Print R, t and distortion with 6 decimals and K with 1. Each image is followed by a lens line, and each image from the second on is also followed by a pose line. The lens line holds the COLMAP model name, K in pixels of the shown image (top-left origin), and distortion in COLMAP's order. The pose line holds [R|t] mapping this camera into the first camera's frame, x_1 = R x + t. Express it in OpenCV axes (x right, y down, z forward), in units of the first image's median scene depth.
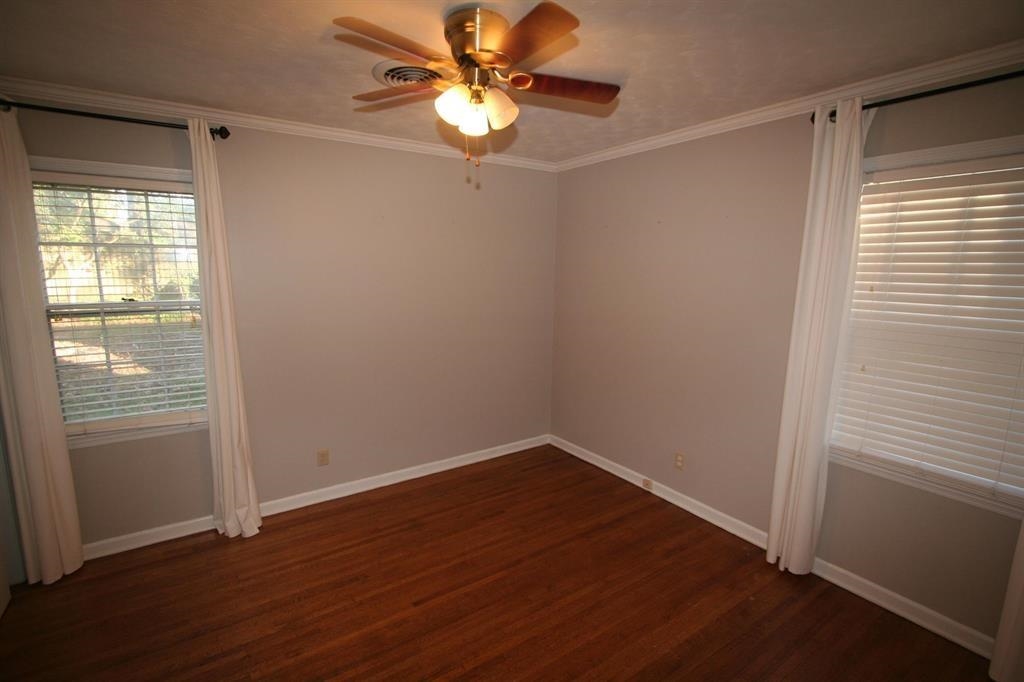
lens RADIAL K [[476.0, 0, 506.5], [0, 476.0, 351.4], [0, 0, 1]] dist [-0.021876, 0.004796]
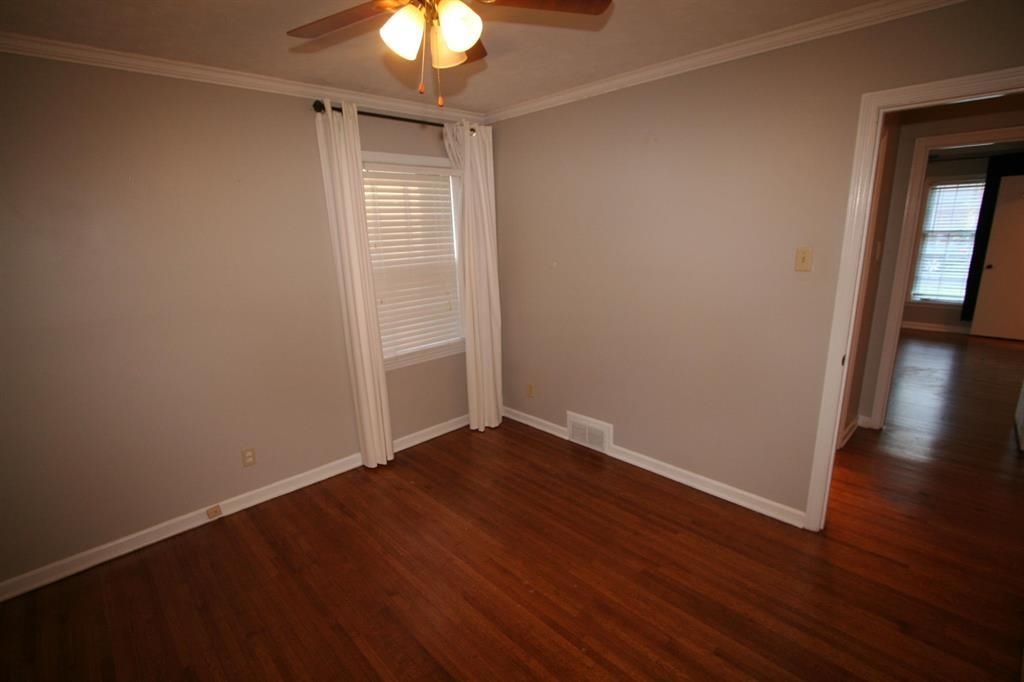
lens RADIAL K [[476.0, 0, 506.5], [0, 476.0, 351.4], [0, 0, 1]] dist [-0.021876, 0.004796]
pose [[-0.172367, -0.245583, 0.953928, -0.699202], [0.203946, 0.938541, 0.278473, -0.140178], [-0.963689, 0.242549, -0.111688, 0.790981]]
